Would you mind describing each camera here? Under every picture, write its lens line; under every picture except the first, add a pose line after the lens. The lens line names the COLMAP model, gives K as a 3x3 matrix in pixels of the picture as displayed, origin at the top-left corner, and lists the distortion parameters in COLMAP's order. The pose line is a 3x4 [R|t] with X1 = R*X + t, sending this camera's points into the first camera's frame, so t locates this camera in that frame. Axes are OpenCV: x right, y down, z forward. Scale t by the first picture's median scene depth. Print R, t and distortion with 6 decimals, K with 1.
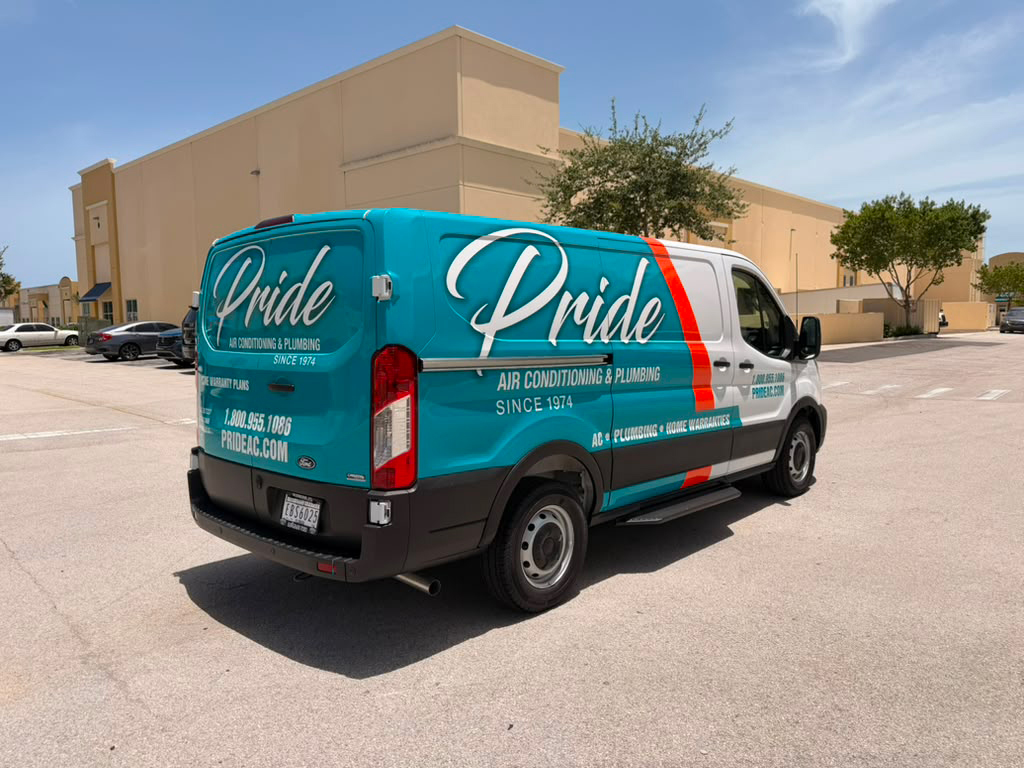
lens RADIAL K [[726.2, 0, 516.8], [0, 726.2, 382.8], [0, 0, 1]] dist [0.022356, -0.006199]
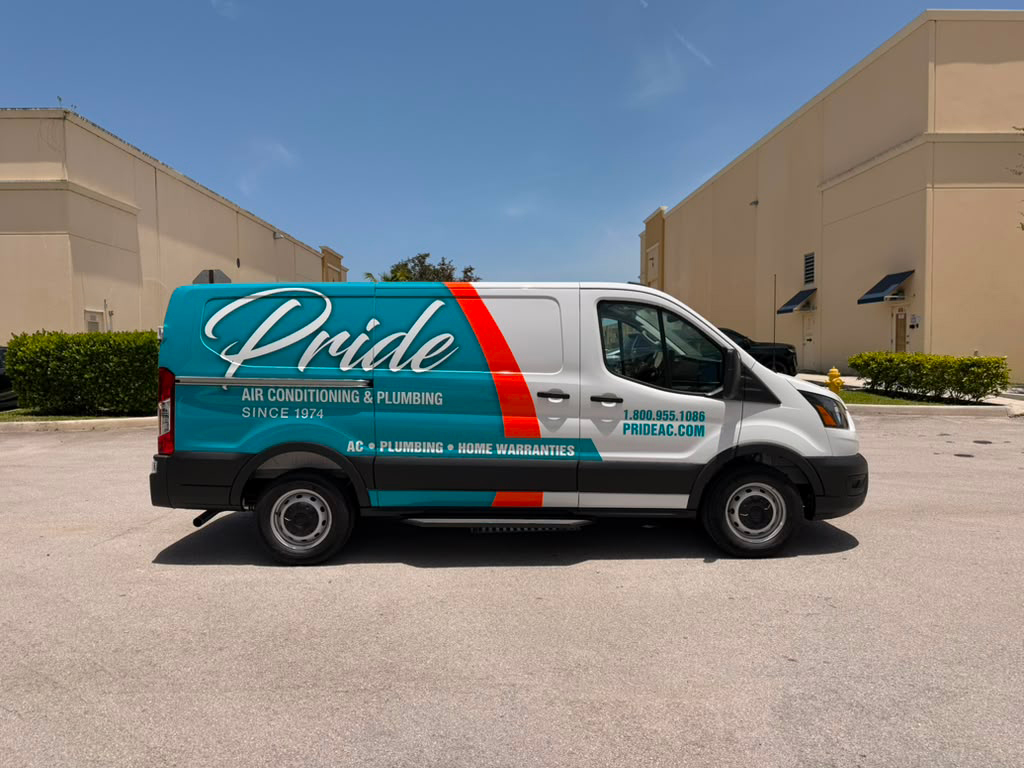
lens RADIAL K [[726.2, 0, 516.8], [0, 726.2, 382.8], [0, 0, 1]] dist [0.022356, -0.006199]
pose [[0.716033, 0.040053, -0.696917, 1.223506], [-0.061258, 0.998106, -0.005576, -0.044172], [0.695374, 0.046684, 0.717131, 0.282249]]
